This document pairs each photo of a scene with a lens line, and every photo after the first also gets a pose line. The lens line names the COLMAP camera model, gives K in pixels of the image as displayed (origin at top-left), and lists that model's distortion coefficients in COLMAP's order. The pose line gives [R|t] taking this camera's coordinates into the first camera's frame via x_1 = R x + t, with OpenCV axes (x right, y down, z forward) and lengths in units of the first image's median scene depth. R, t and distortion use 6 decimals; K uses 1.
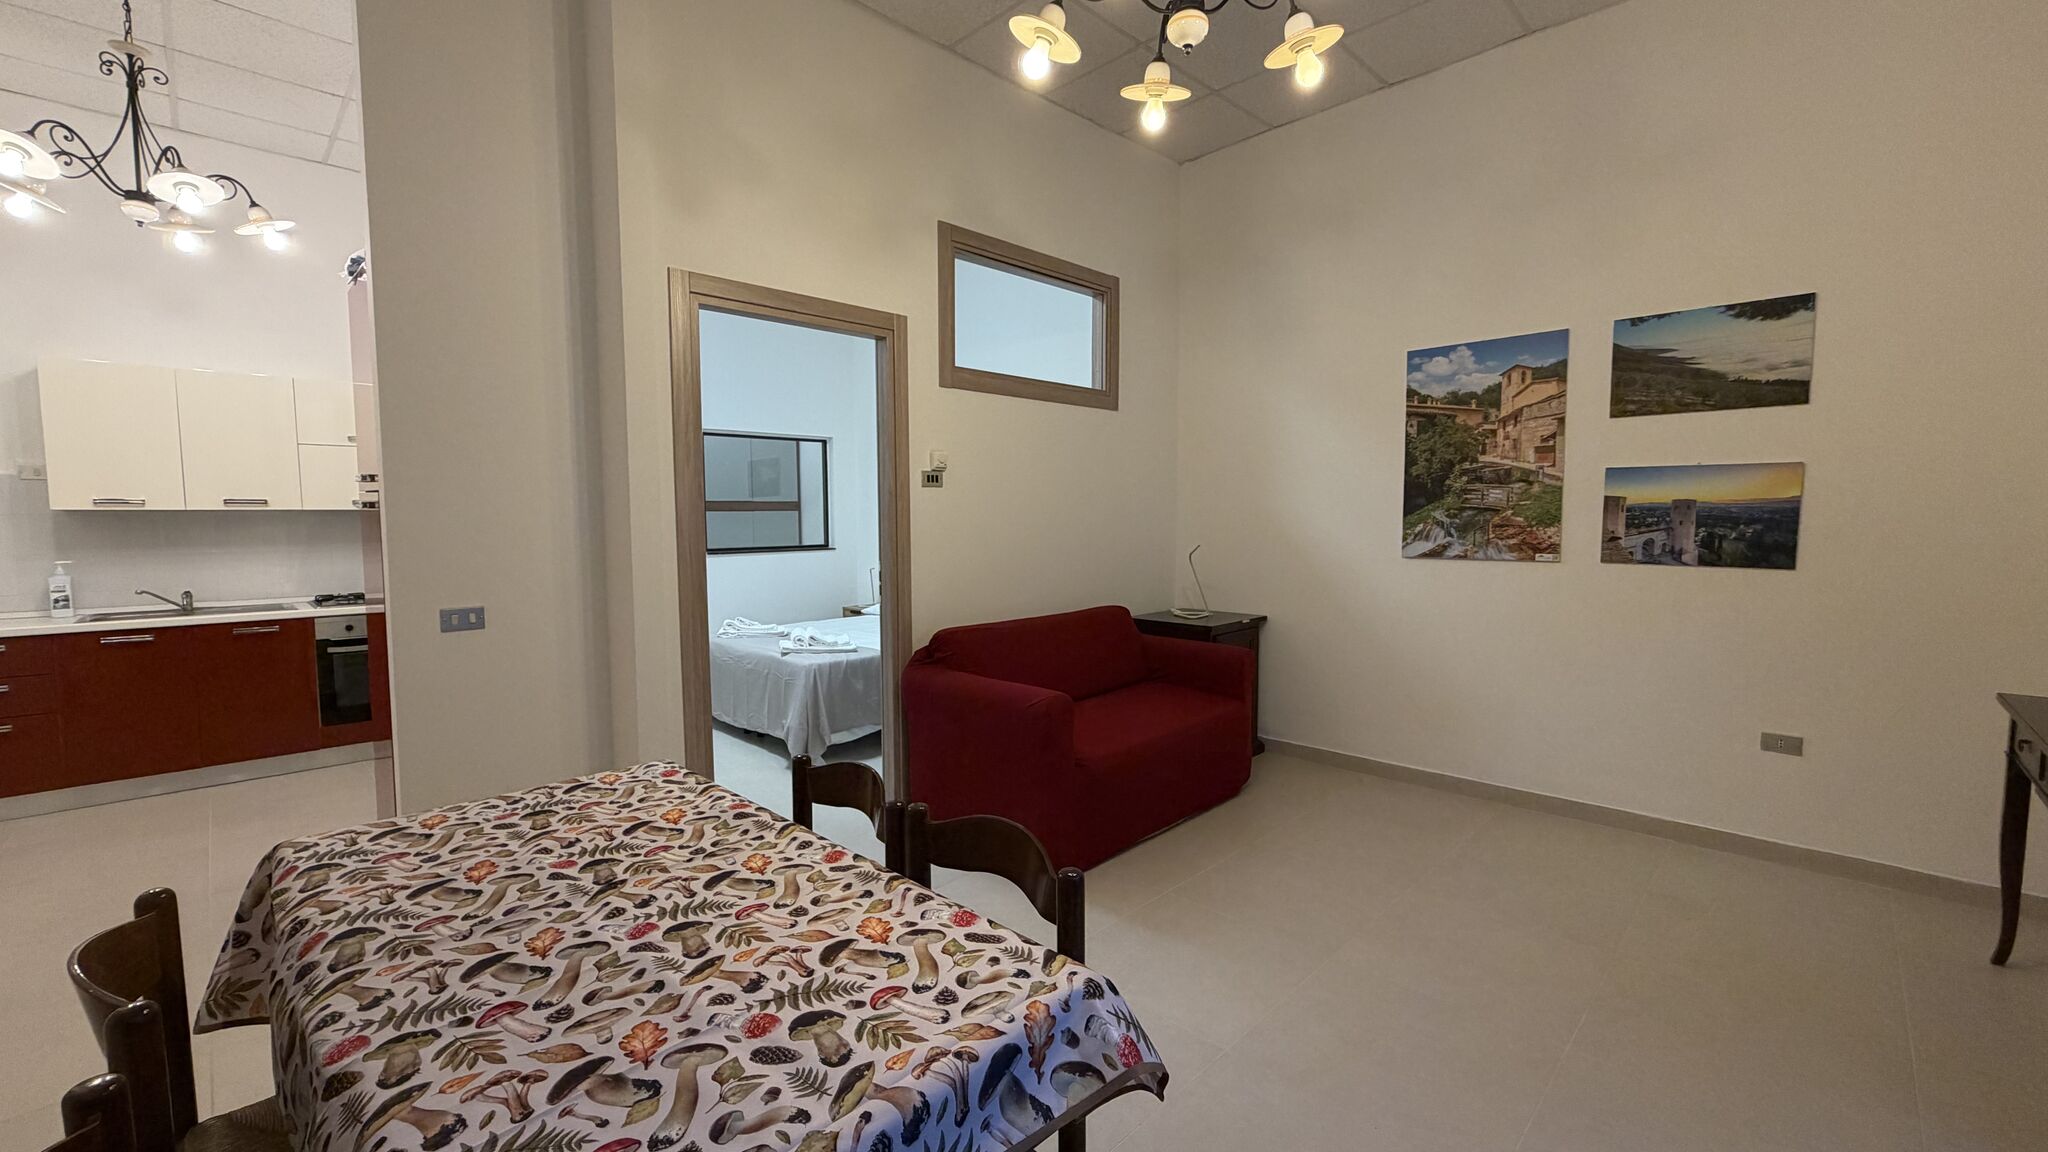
lens RADIAL K [[809.3, 0, 1018.1], [0, 809.3, 575.8], [0, 0, 1]] dist [0.003937, -0.003439]
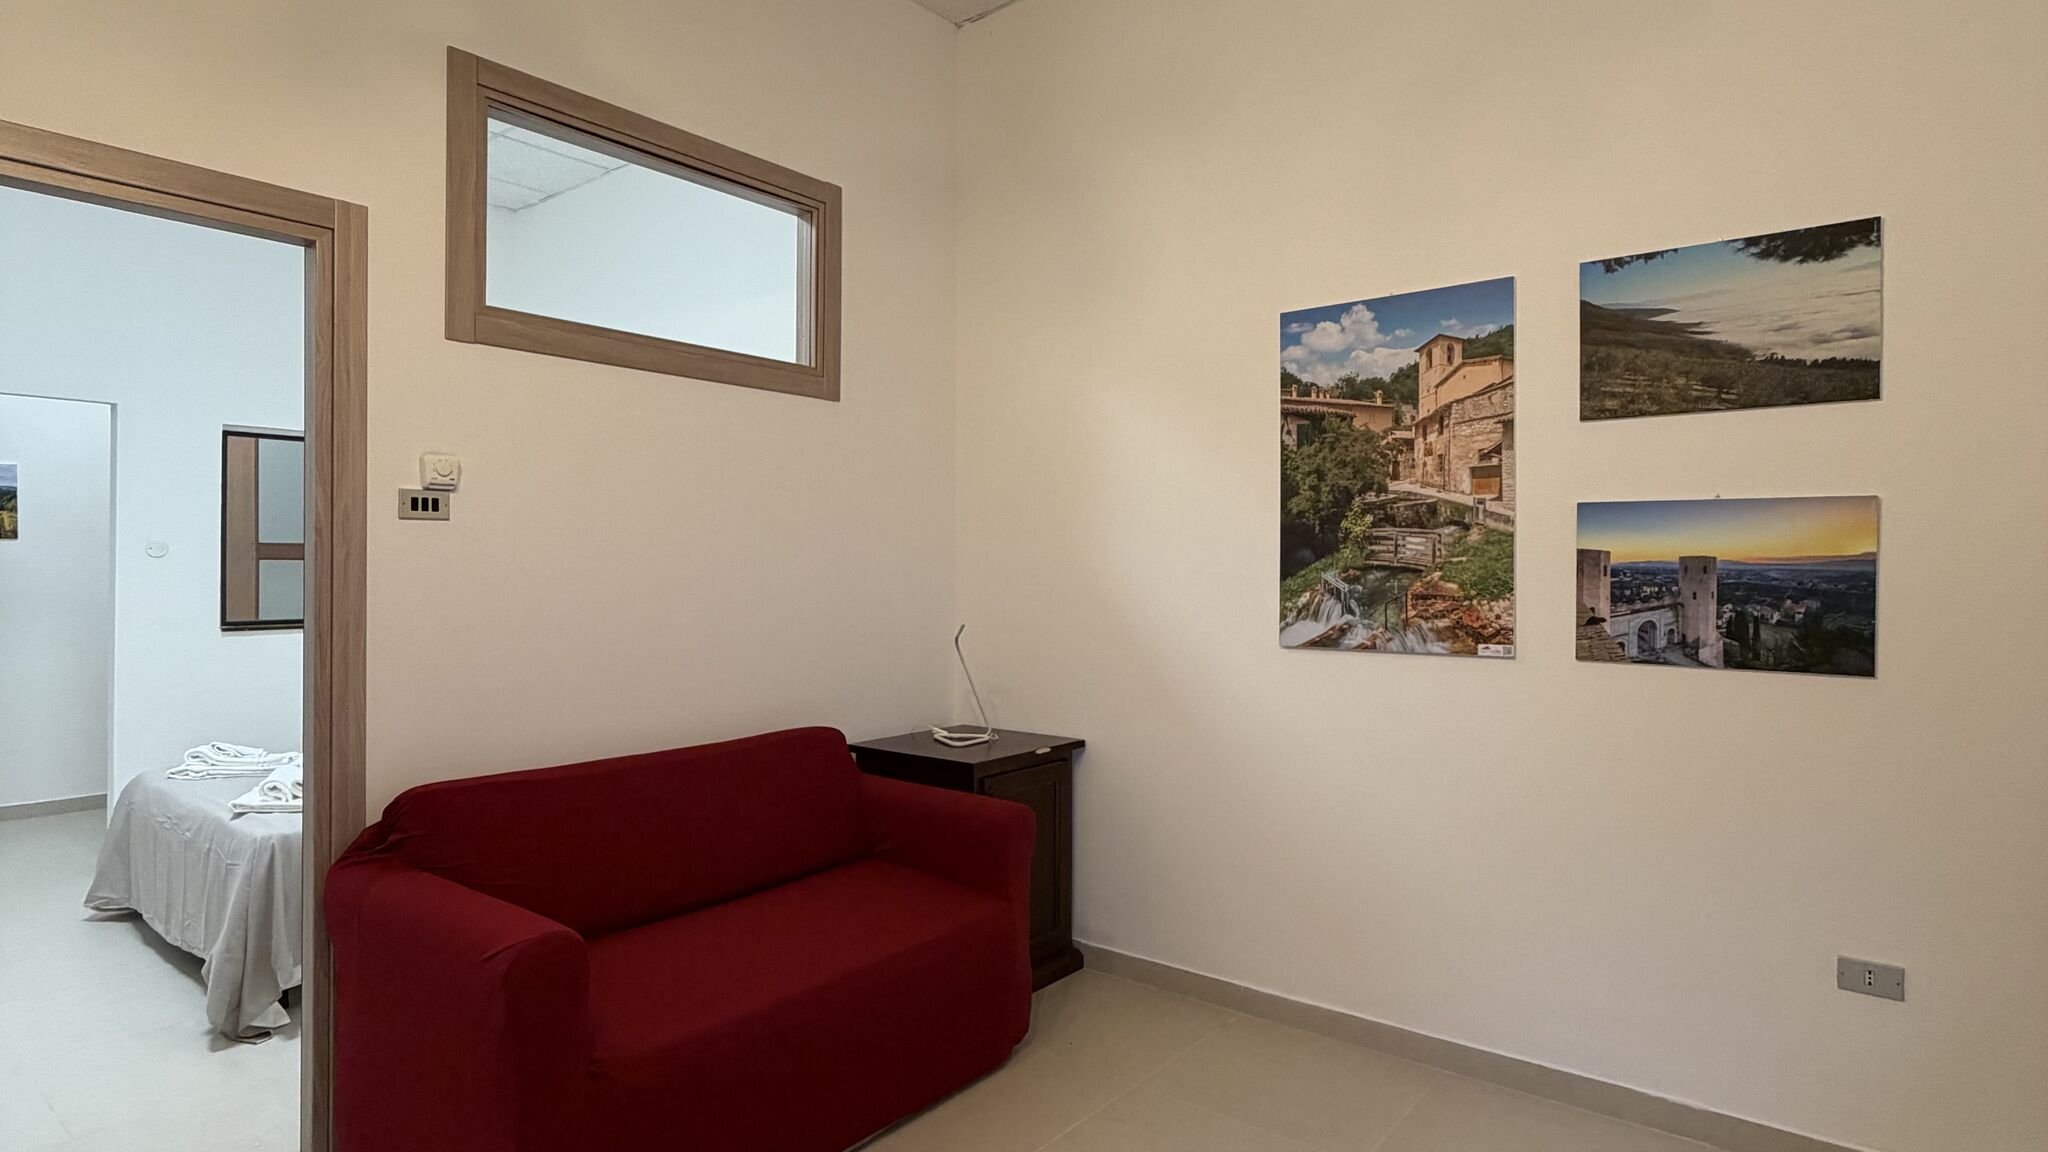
lens RADIAL K [[1082.6, 0, 1027.0], [0, 1082.6, 569.5], [0, 0, 1]] dist [-0.000962, -0.000210]
pose [[0.994096, 0.008984, 0.108130, 0.219330], [-0.000855, 0.997184, -0.074990, -0.021781], [-0.108499, 0.074455, 0.991304, 0.236290]]
